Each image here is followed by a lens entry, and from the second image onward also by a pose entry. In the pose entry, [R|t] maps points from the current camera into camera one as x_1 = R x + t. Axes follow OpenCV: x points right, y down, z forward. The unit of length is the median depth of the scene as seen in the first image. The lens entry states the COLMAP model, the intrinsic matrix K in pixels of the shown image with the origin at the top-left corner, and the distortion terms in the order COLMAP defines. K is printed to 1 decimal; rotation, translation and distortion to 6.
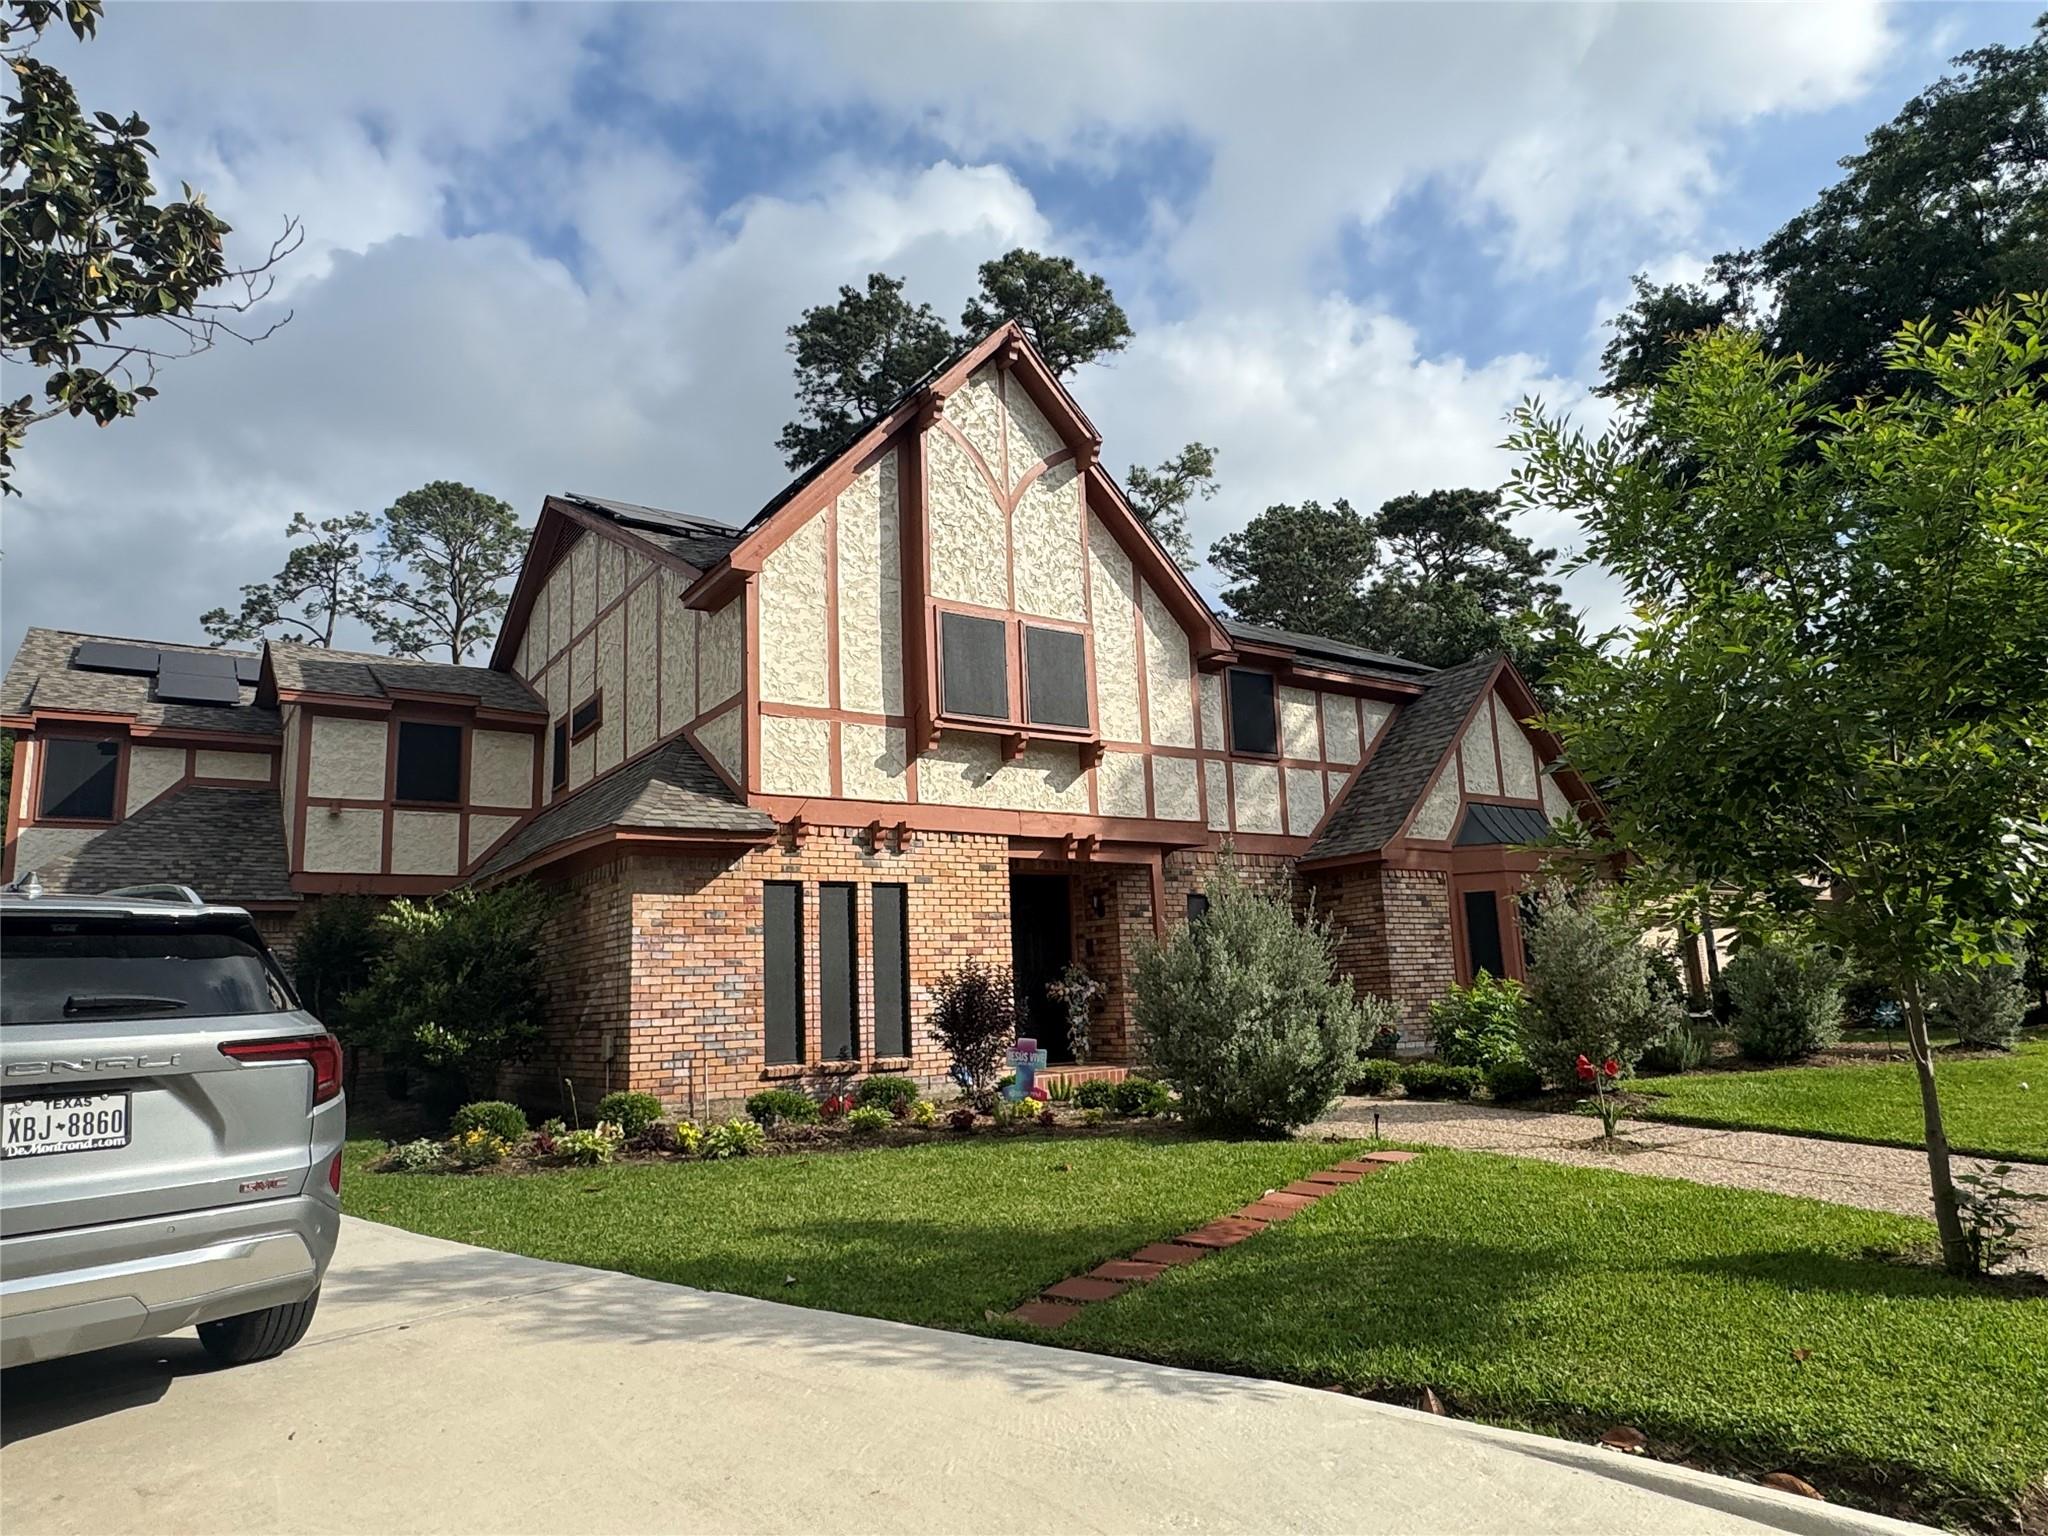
lens RADIAL K [[1271.0, 0, 1013.3], [0, 1271.0, 778.1], [0, 0, 1]] dist [-0.000971, -0.006546]
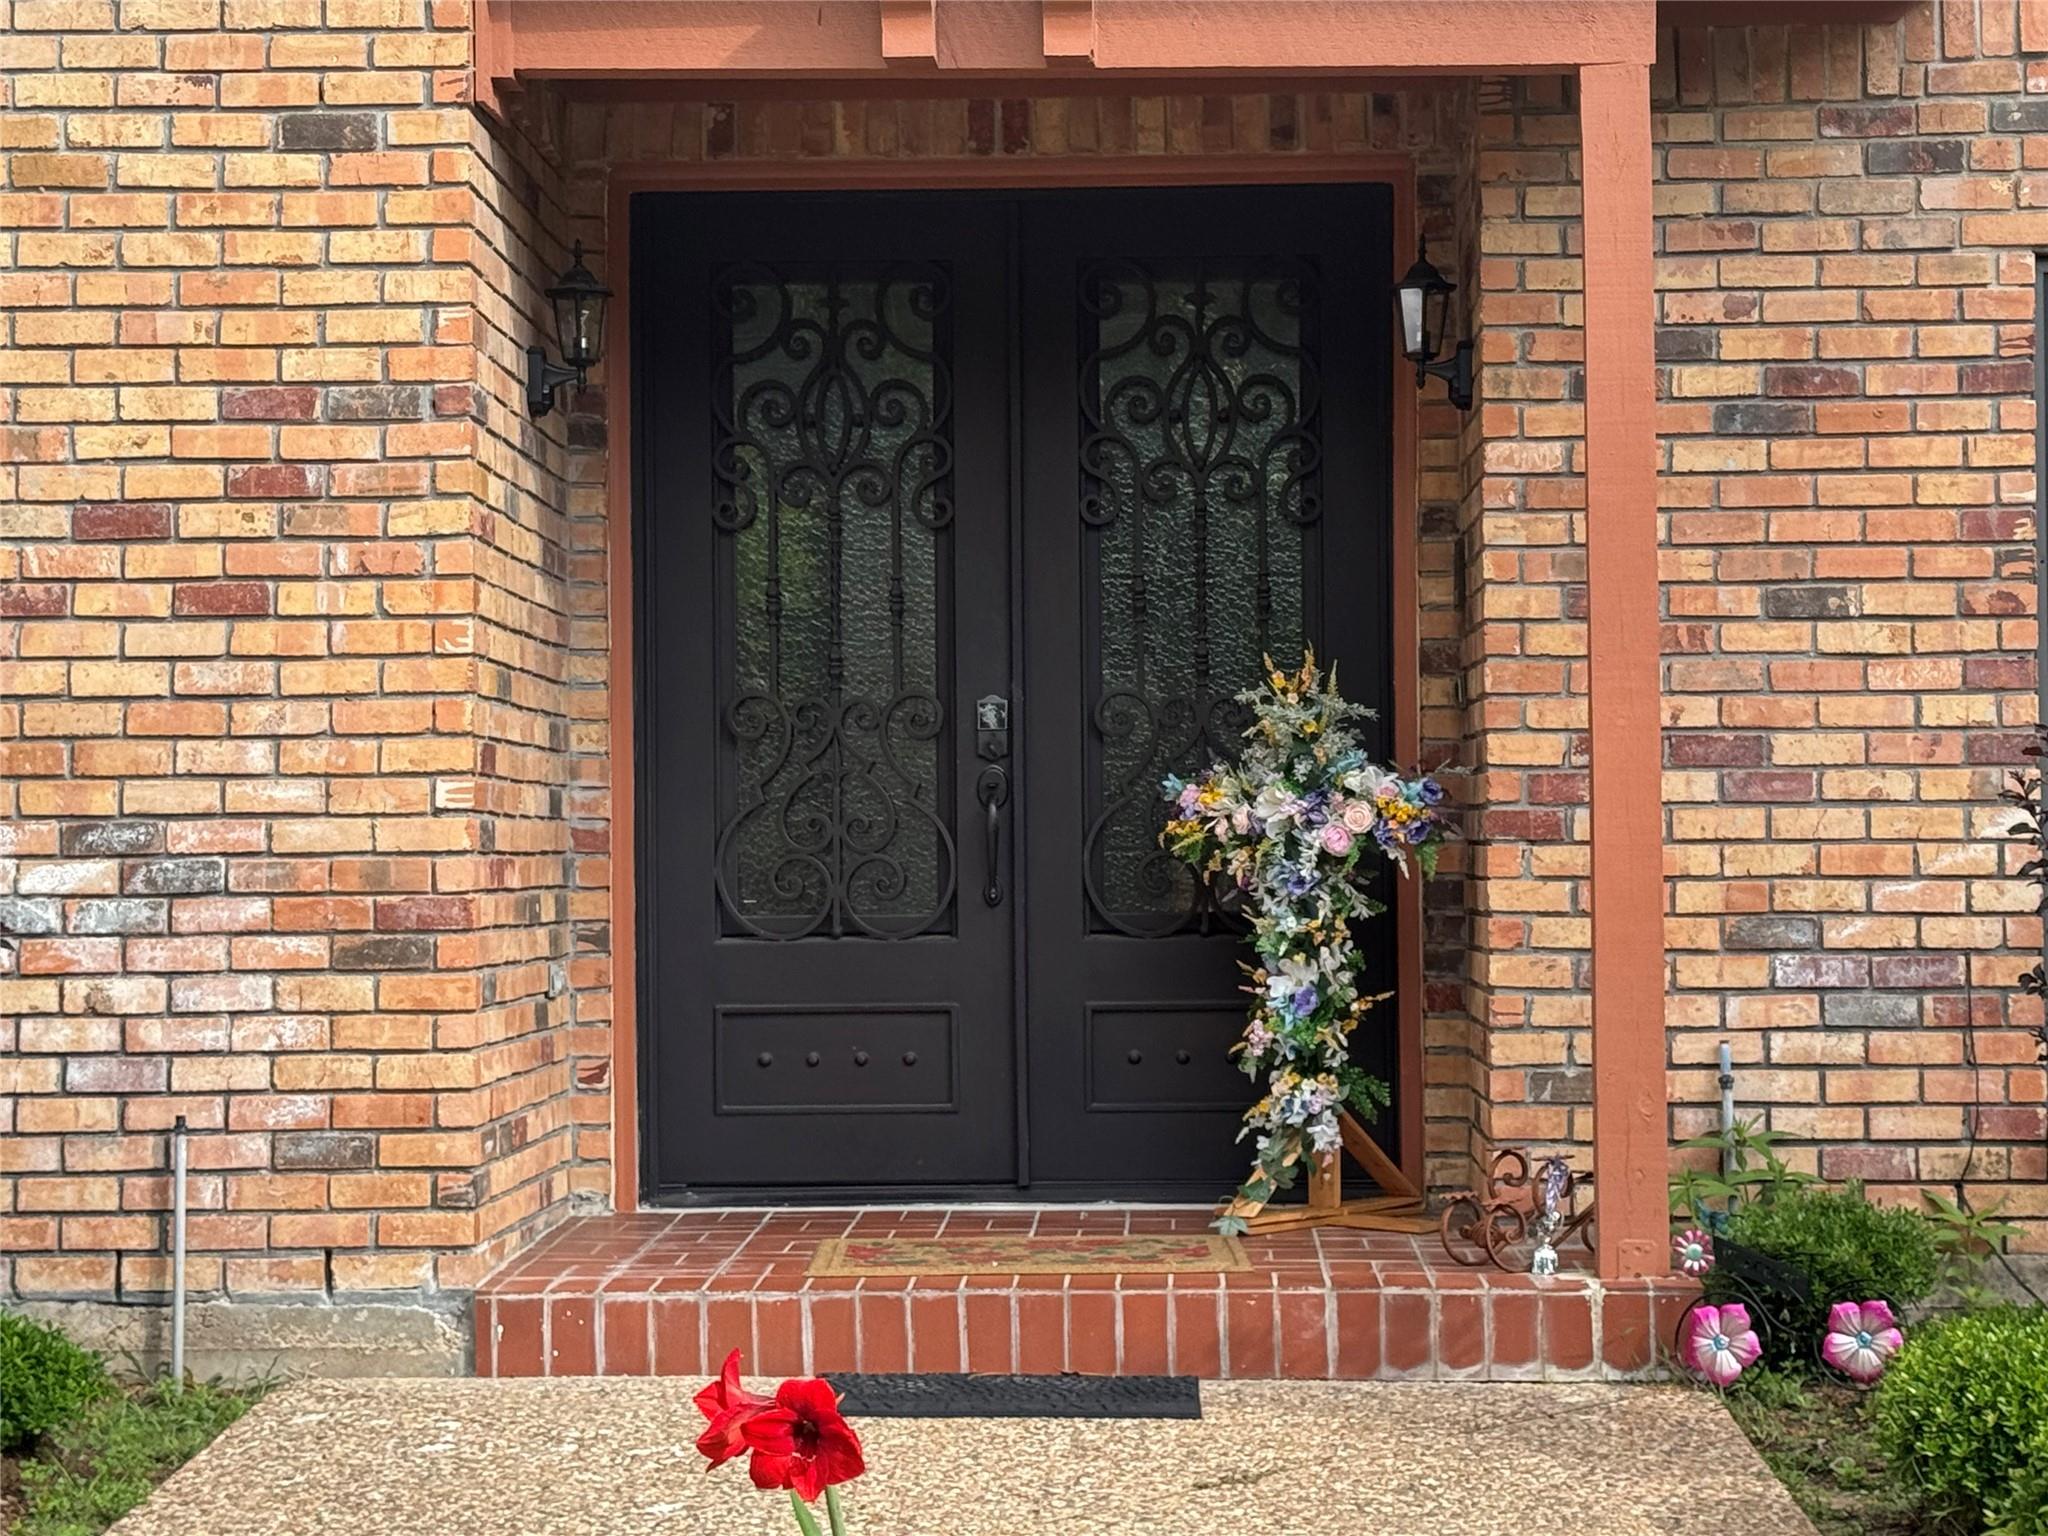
lens RADIAL K [[4066.5, 0, 1039.1], [0, 4066.5, 748.7], [0, 0, 1]] dist [0.111763, 0.000000]
pose [[0.811216, 0.016887, -0.584503, 0.375572], [0.078264, 0.987454, 0.137148, 0.080710], [0.579486, -0.157002, 0.799716, 0.555919]]
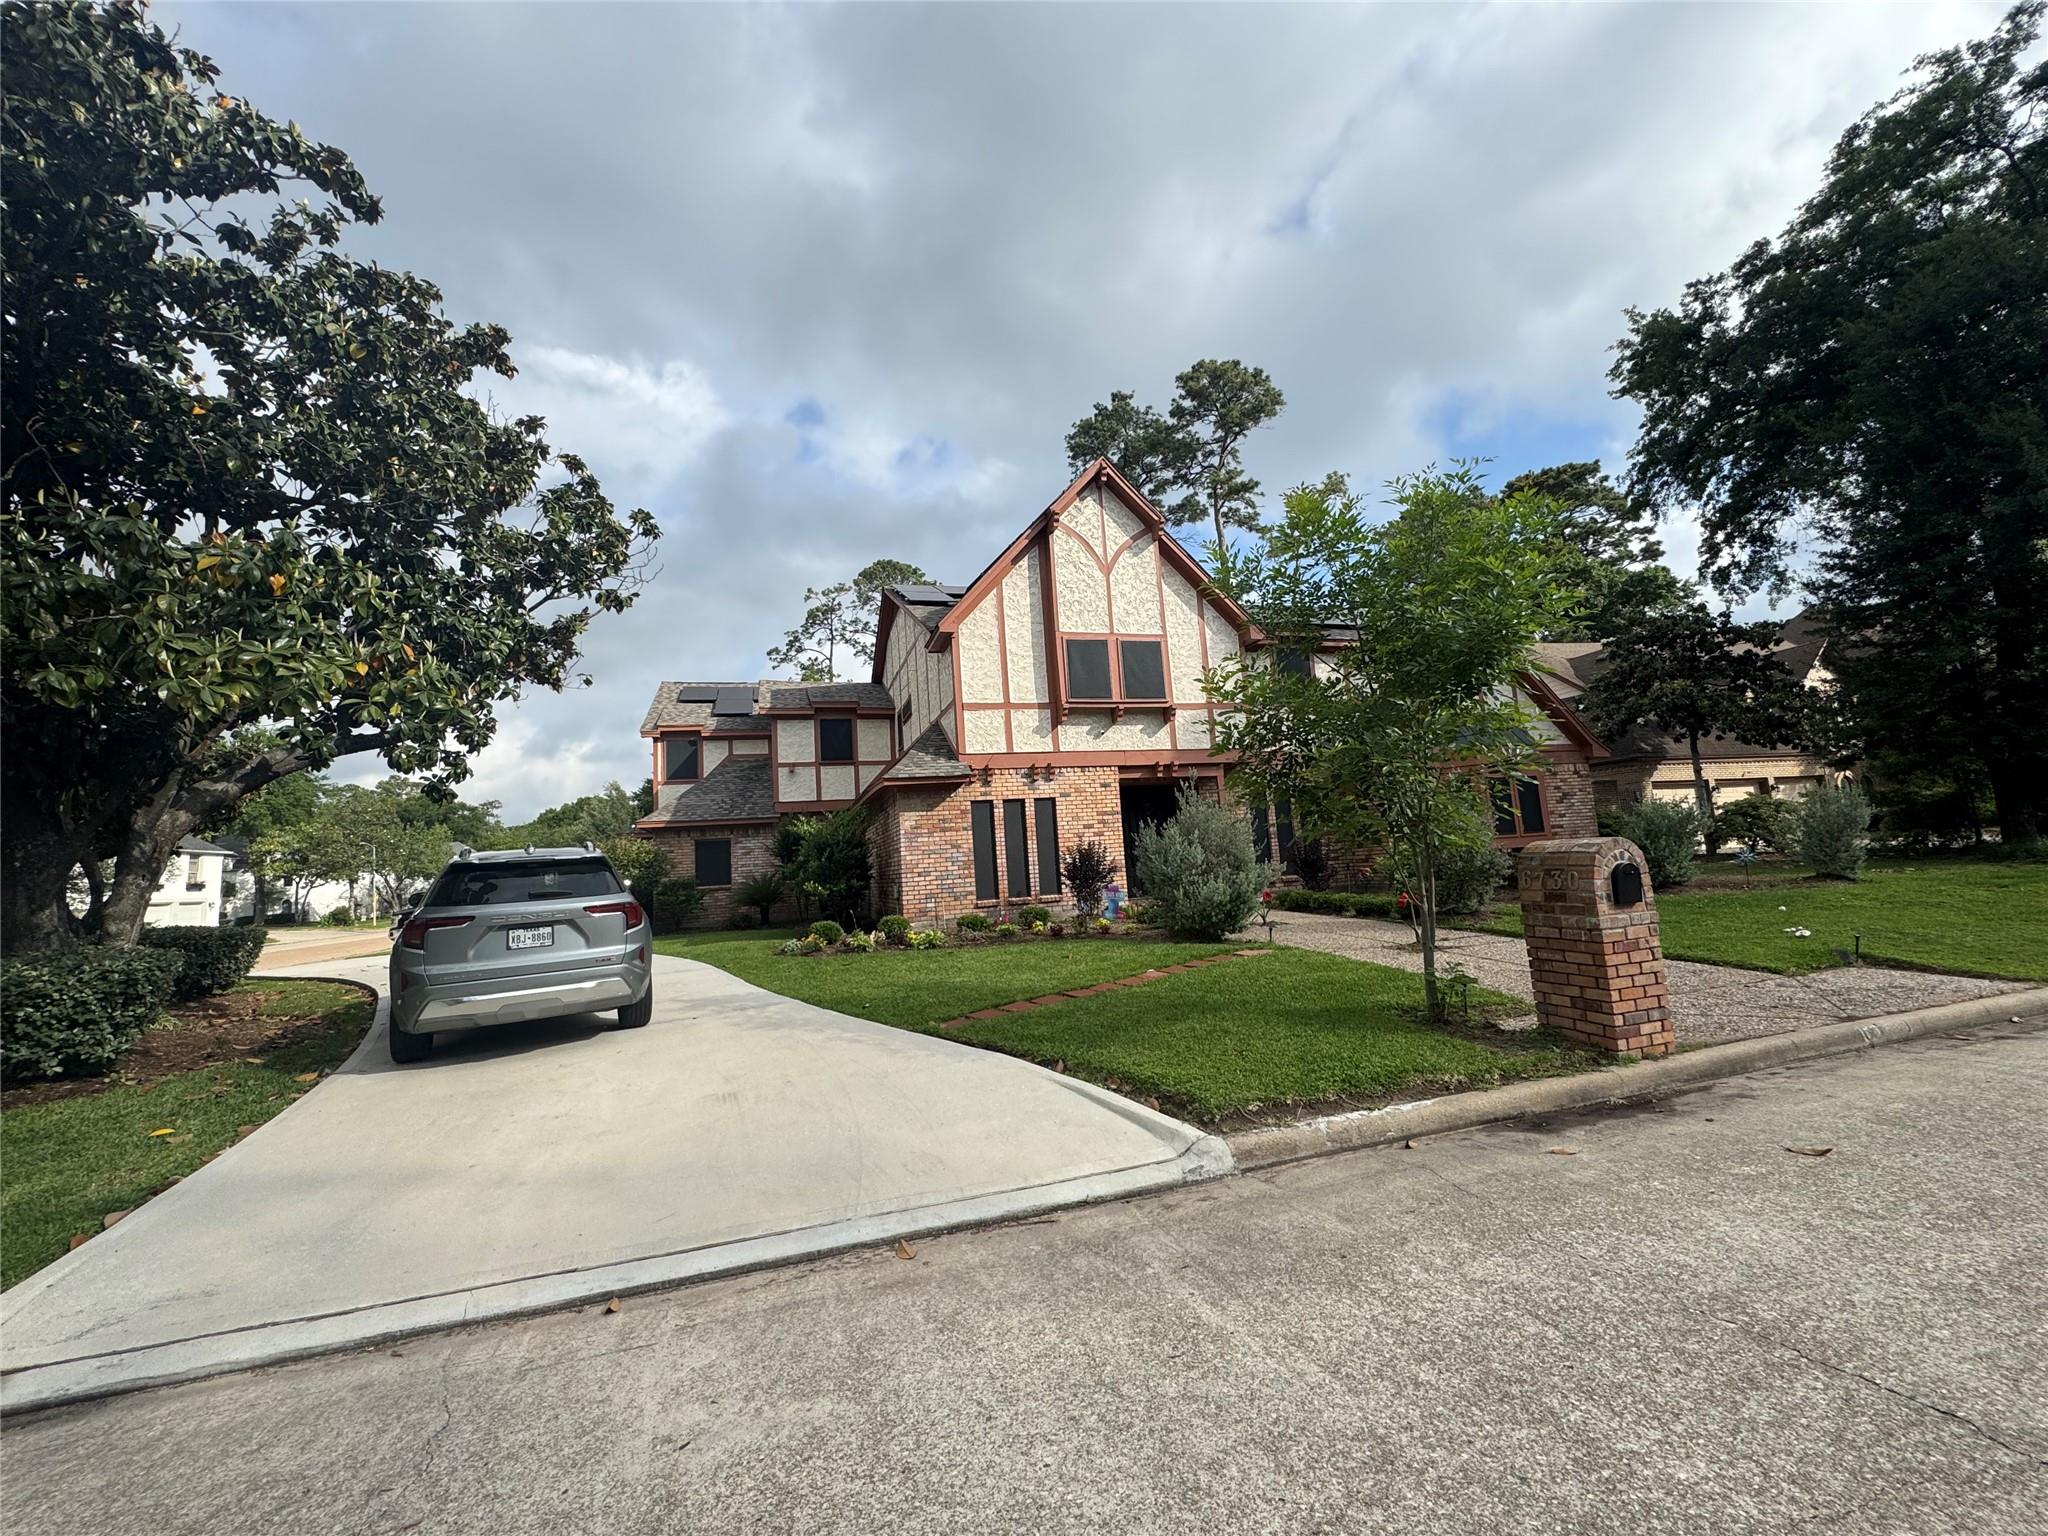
lens RADIAL K [[817.4, 0, 1021.9], [0, 817.4, 766.1], [0, 0, 1]] dist [-0.003992, 0.000736]
pose [[0.952227, -0.057759, -0.299879, 0.195414], [0.078985, 0.995120, 0.059139, -0.028321], [0.295000, -0.080000, 0.952142, -0.082801]]
